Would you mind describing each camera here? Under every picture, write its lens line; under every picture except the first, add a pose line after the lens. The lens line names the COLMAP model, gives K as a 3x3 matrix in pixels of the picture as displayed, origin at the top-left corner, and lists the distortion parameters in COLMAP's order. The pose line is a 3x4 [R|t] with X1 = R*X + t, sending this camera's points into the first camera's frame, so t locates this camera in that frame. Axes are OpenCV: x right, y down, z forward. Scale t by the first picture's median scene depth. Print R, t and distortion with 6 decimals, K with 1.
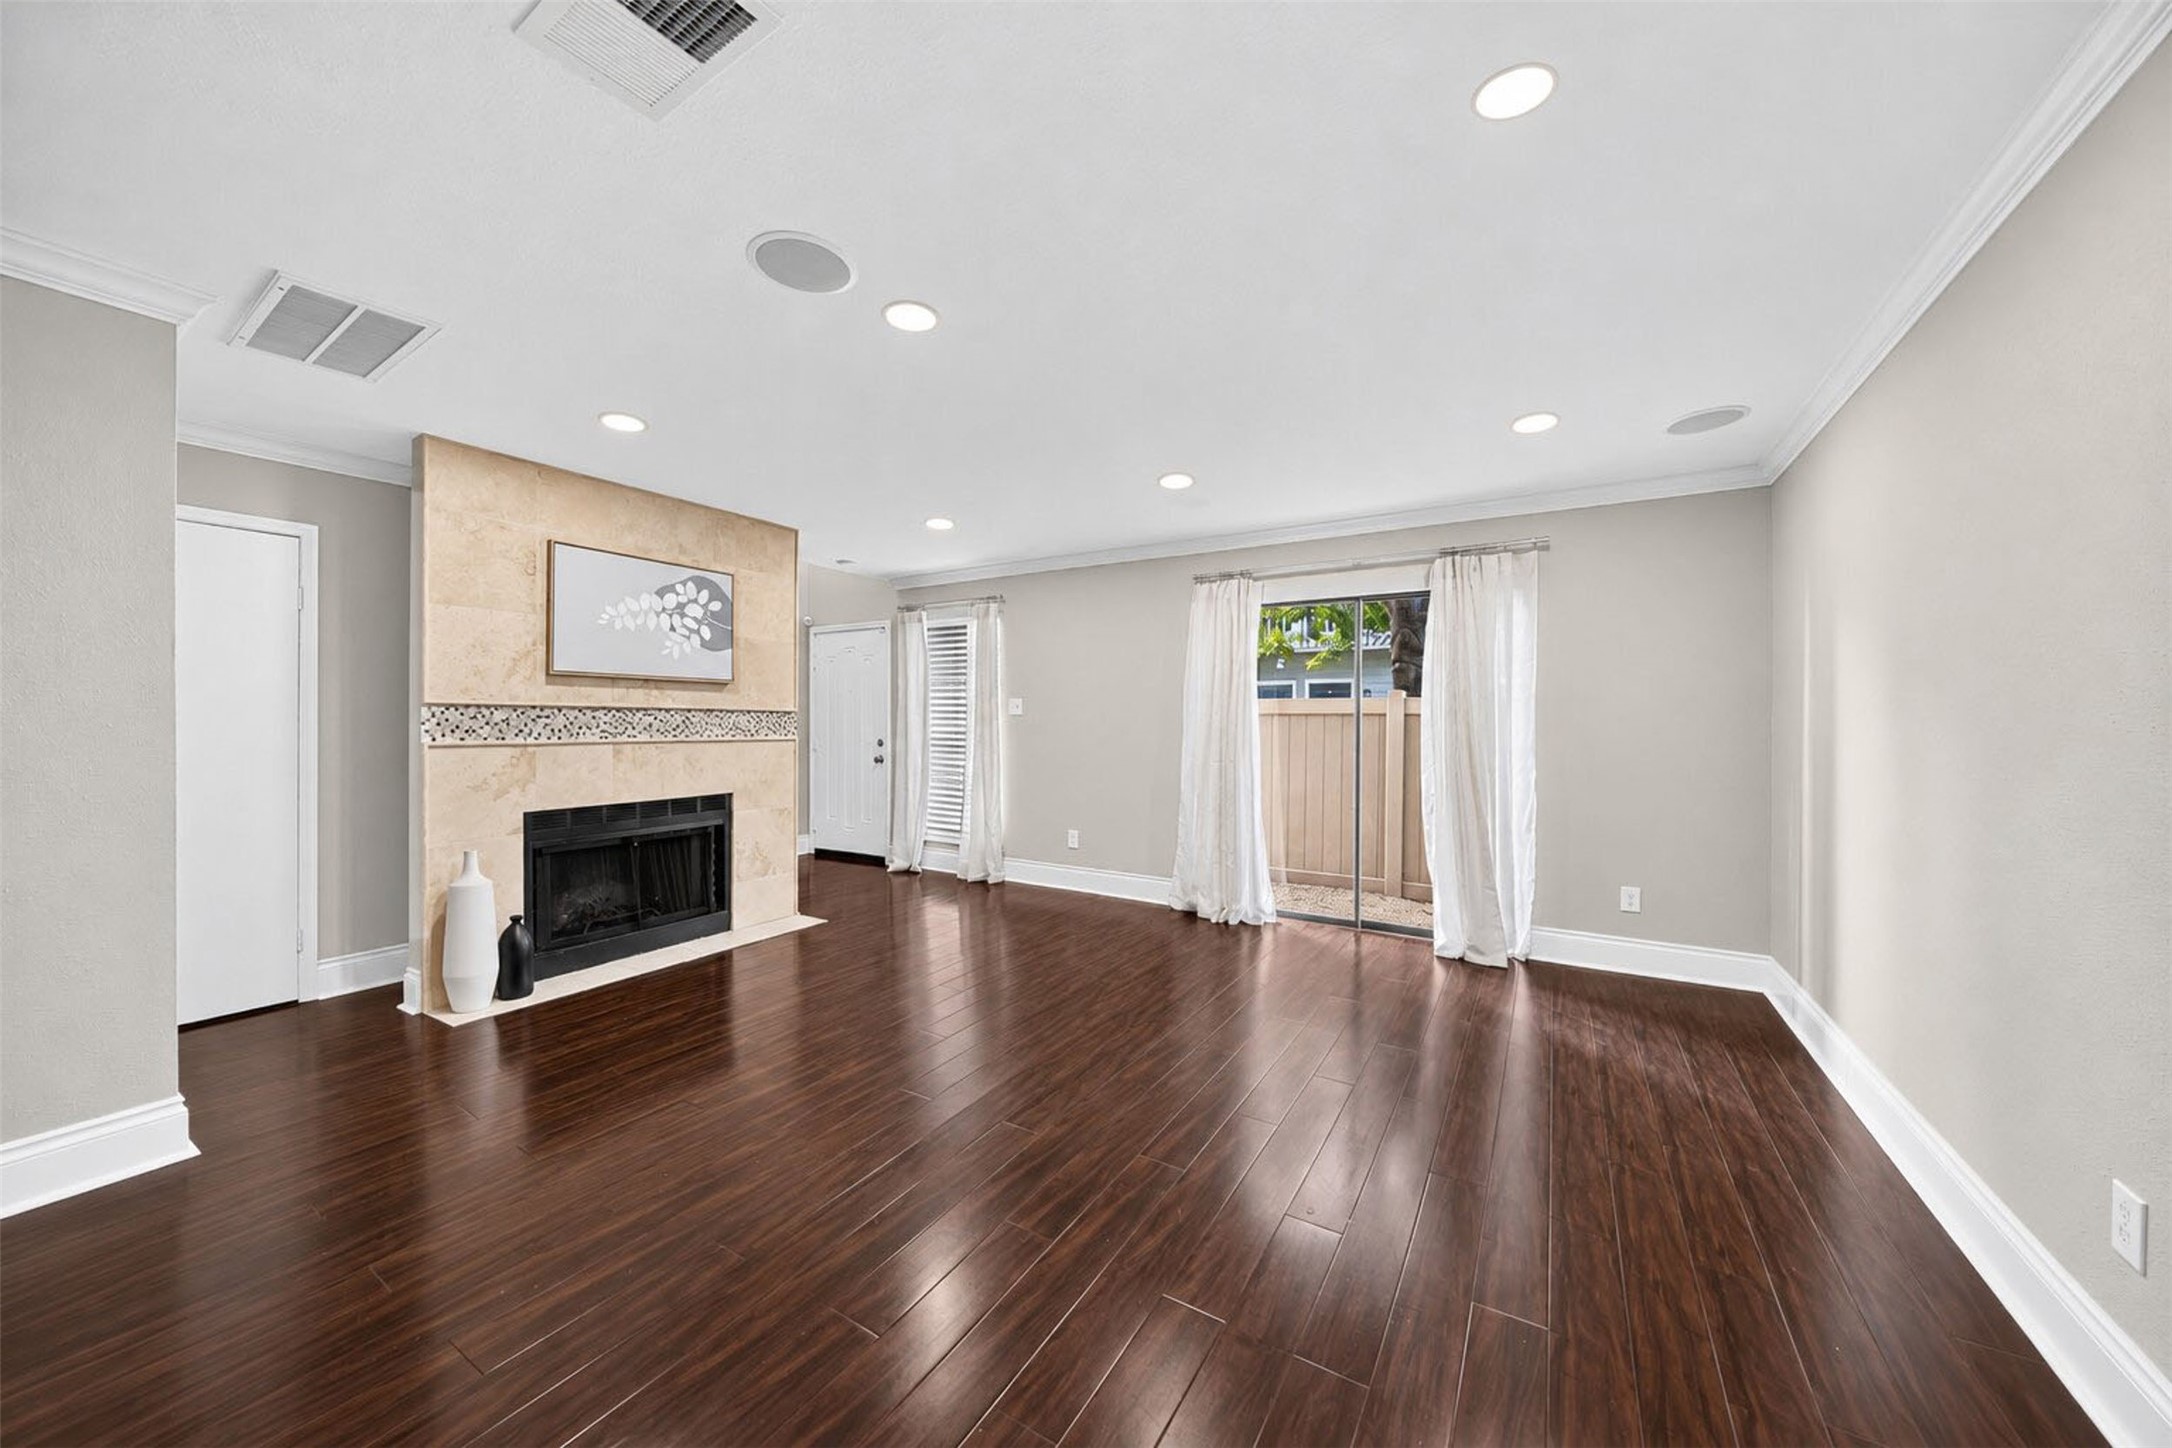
lens RADIAL K [[760.3, 0, 1105.1], [0, 760.3, 718.9], [0, 0, 1]] dist [-0.011292, -0.000832]
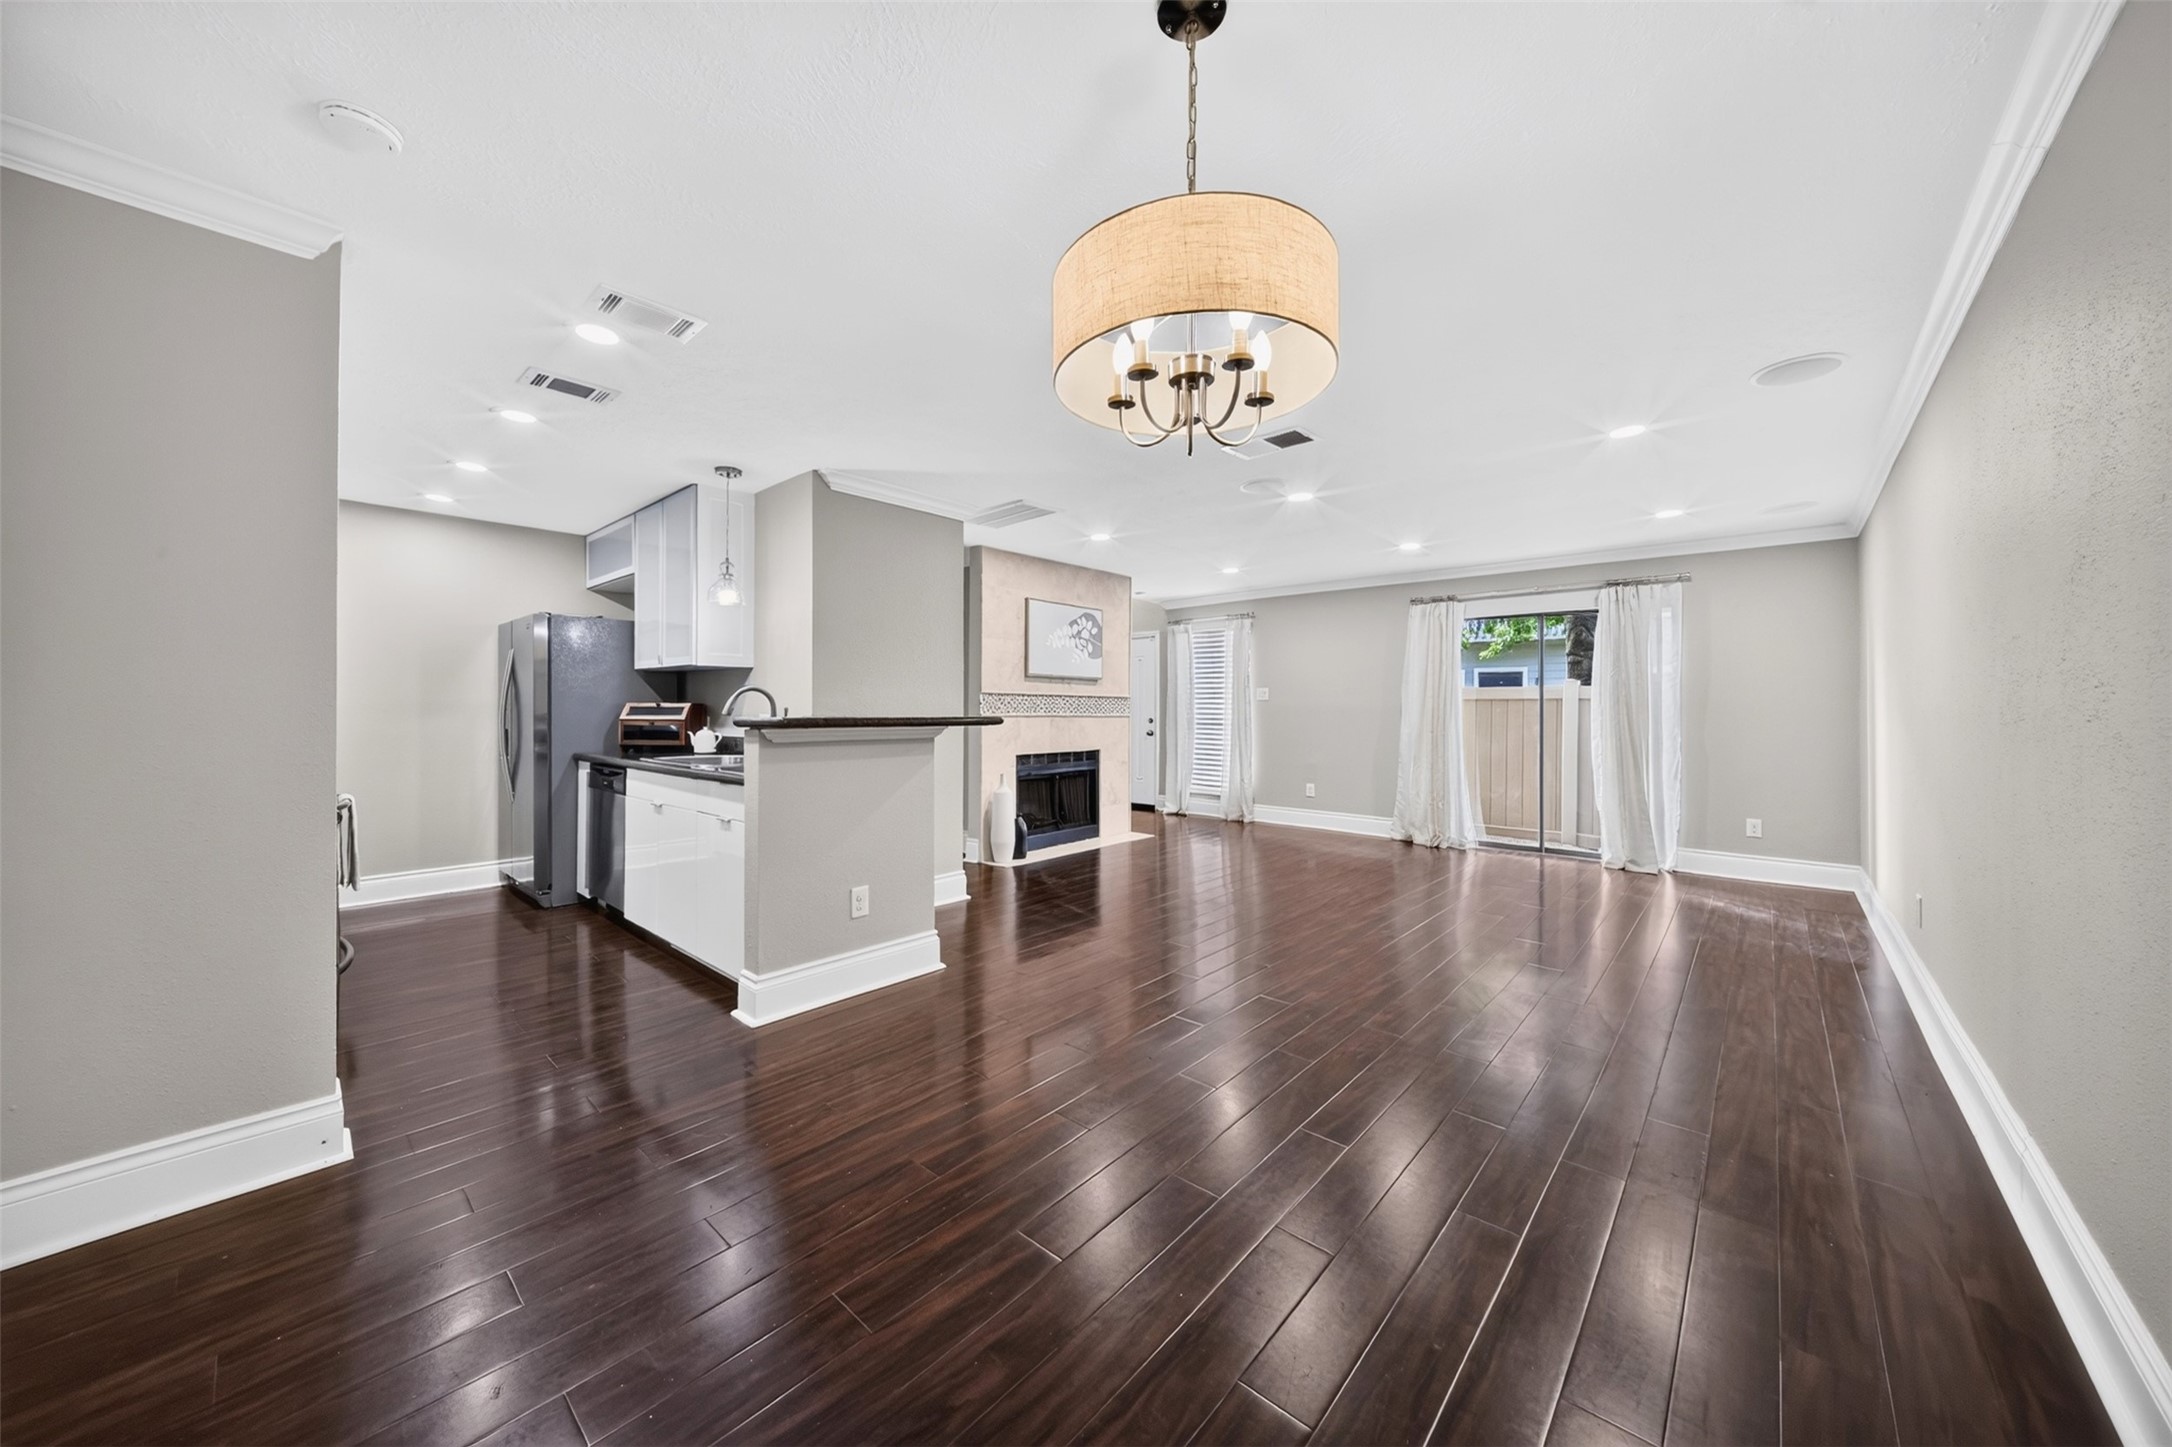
lens RADIAL K [[760.3, 0, 1075.8], [0, 760.3, 706.9], [0, 0, 1]] dist [-0.011292, -0.000832]
pose [[0.977607, -0.000502, -0.210439, -0.211205], [0.000173, 0.999999, -0.001584, 0.012034], [0.210439, 0.001512, 0.977606, -0.541823]]
